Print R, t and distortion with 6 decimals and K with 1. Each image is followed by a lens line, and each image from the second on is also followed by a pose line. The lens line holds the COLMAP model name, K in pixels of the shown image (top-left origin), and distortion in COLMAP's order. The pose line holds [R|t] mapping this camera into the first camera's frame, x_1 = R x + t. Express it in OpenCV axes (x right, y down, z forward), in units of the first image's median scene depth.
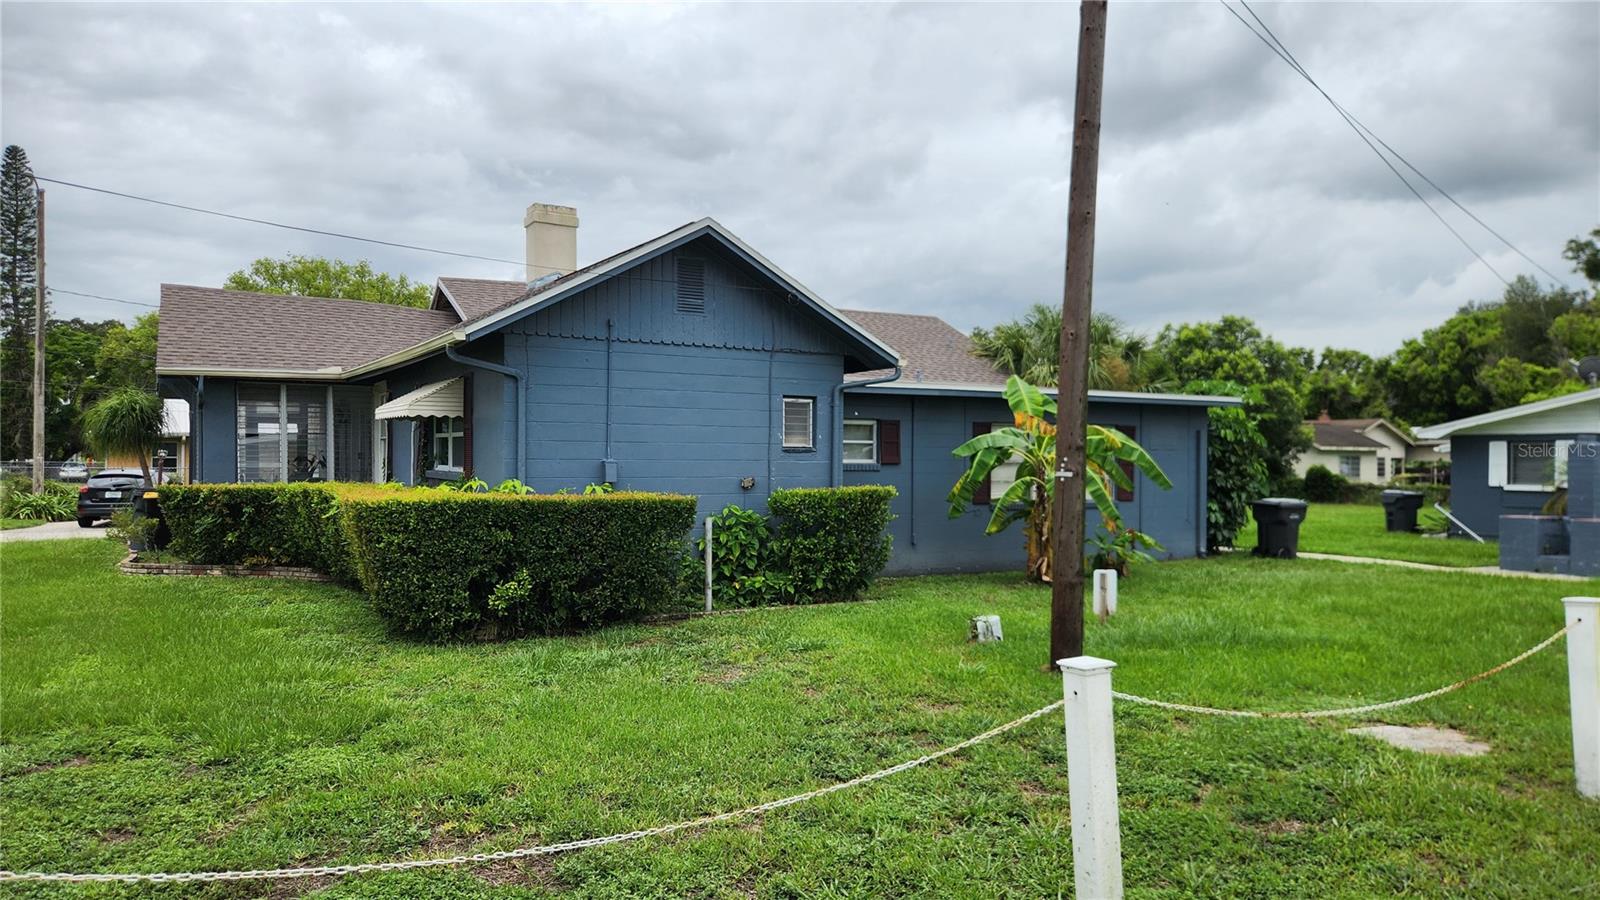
lens RADIAL K [[1094.5, 0, 800.0], [0, 1094.5, 450.0], [0, 0, 1]] dist [0.085729, -0.080303]
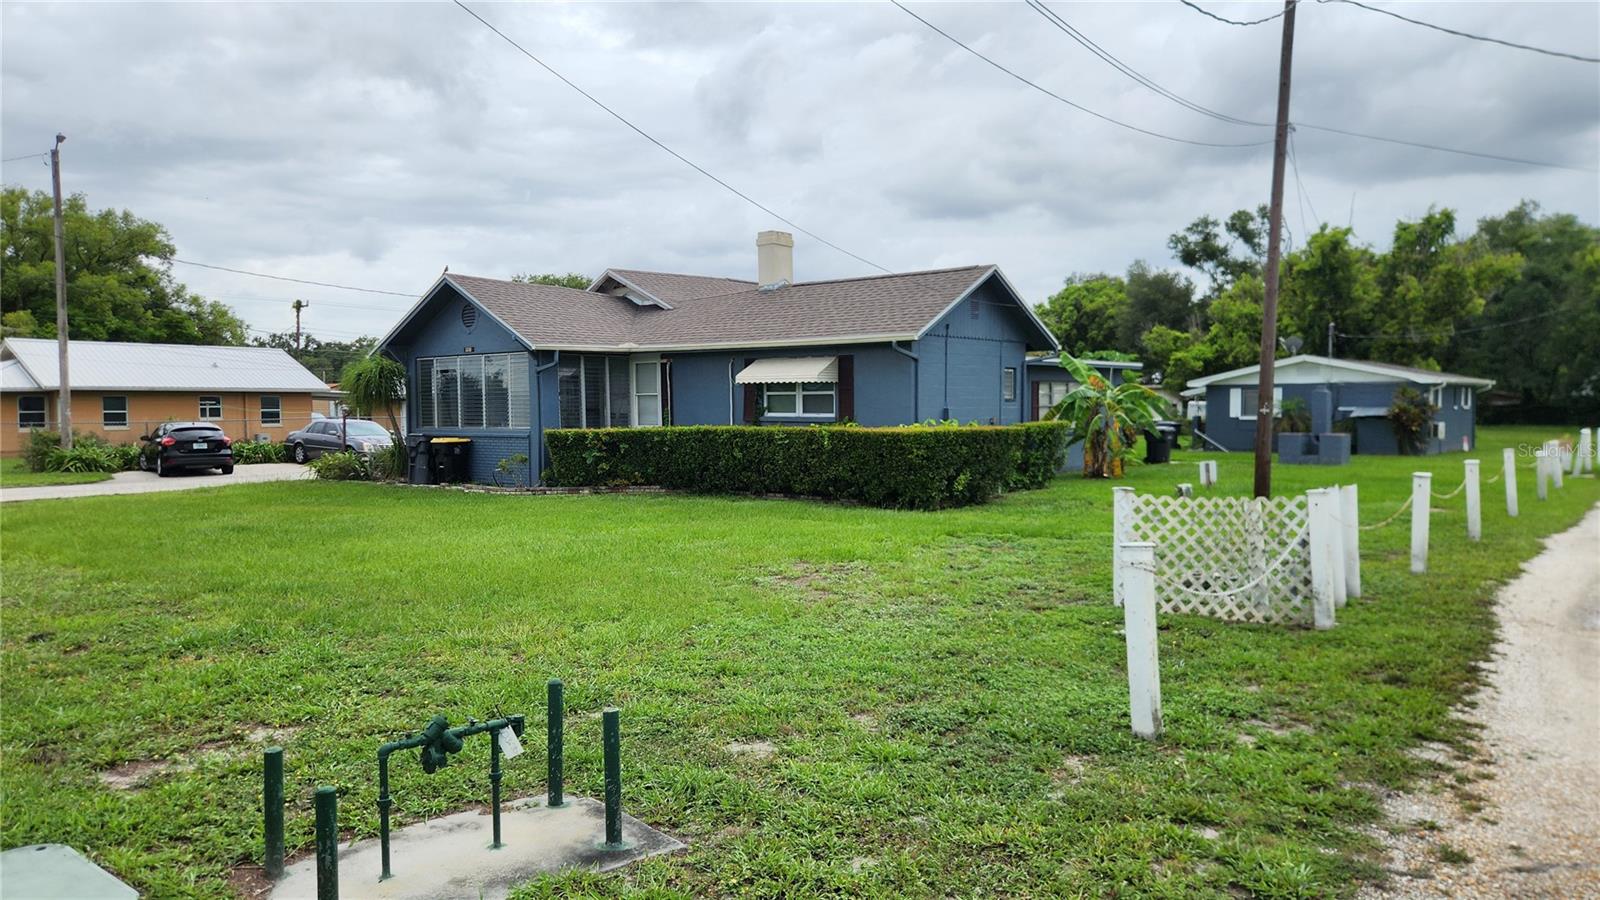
lens RADIAL K [[1094.5, 0, 800.0], [0, 1094.5, 450.0], [0, 0, 1]] dist [0.085729, -0.080303]
pose [[0.939021, -0.026834, 0.342811, -0.489365], [0.009722, 0.998624, 0.051540, -0.007469], [-0.343722, -0.045064, 0.937990, -0.255461]]
